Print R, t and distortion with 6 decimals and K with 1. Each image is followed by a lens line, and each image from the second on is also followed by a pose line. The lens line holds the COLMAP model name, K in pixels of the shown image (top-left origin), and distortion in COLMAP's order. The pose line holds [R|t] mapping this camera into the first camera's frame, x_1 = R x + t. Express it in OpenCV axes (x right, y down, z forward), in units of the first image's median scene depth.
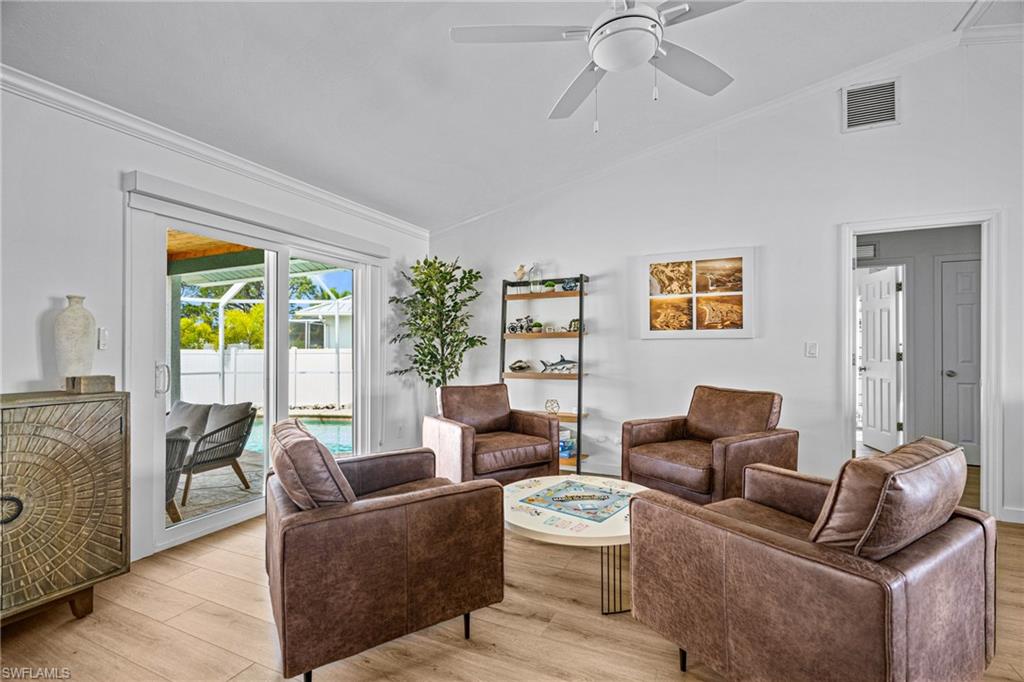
lens RADIAL K [[468.1, 0, 511.2], [0, 468.1, 344.6], [0, 0, 1]] dist [0.001401, 0.000061]
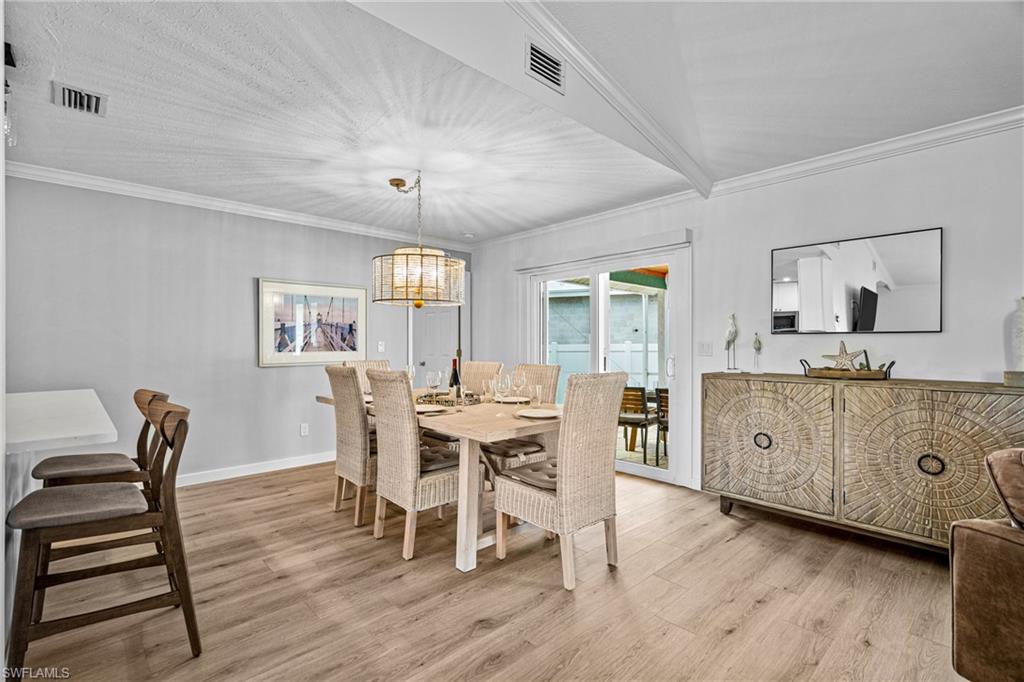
lens RADIAL K [[468.1, 0, 505.8], [0, 468.1, 343.2], [0, 0, 1]] dist [0.001401, 0.000061]
pose [[-0.376093, -0.001596, -0.926581, 0.602348], [0.003263, 0.999990, -0.003047, 0.001869], [0.926576, -0.004169, -0.376084, 0.352997]]
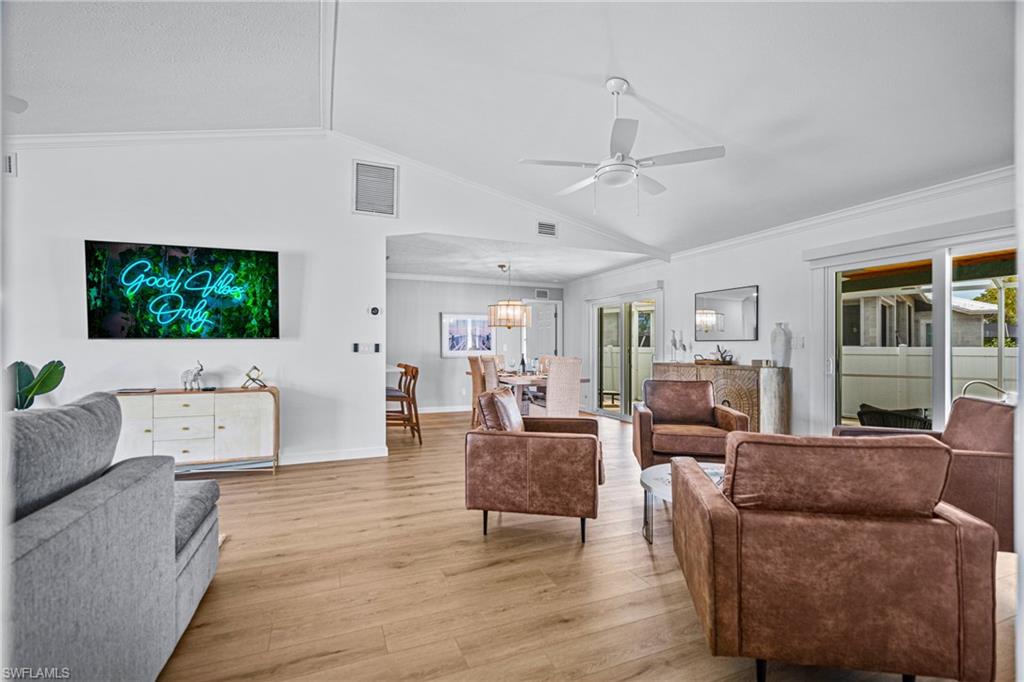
lens RADIAL K [[468.1, 0, 514.5], [0, 468.1, 342.8], [0, 0, 1]] dist [0.001401, 0.000061]
pose [[-0.666828, -0.005483, -0.745192, 1.672429], [0.002198, 0.999954, -0.009324, 0.005440], [0.745209, -0.007856, -0.666785, 1.708914]]
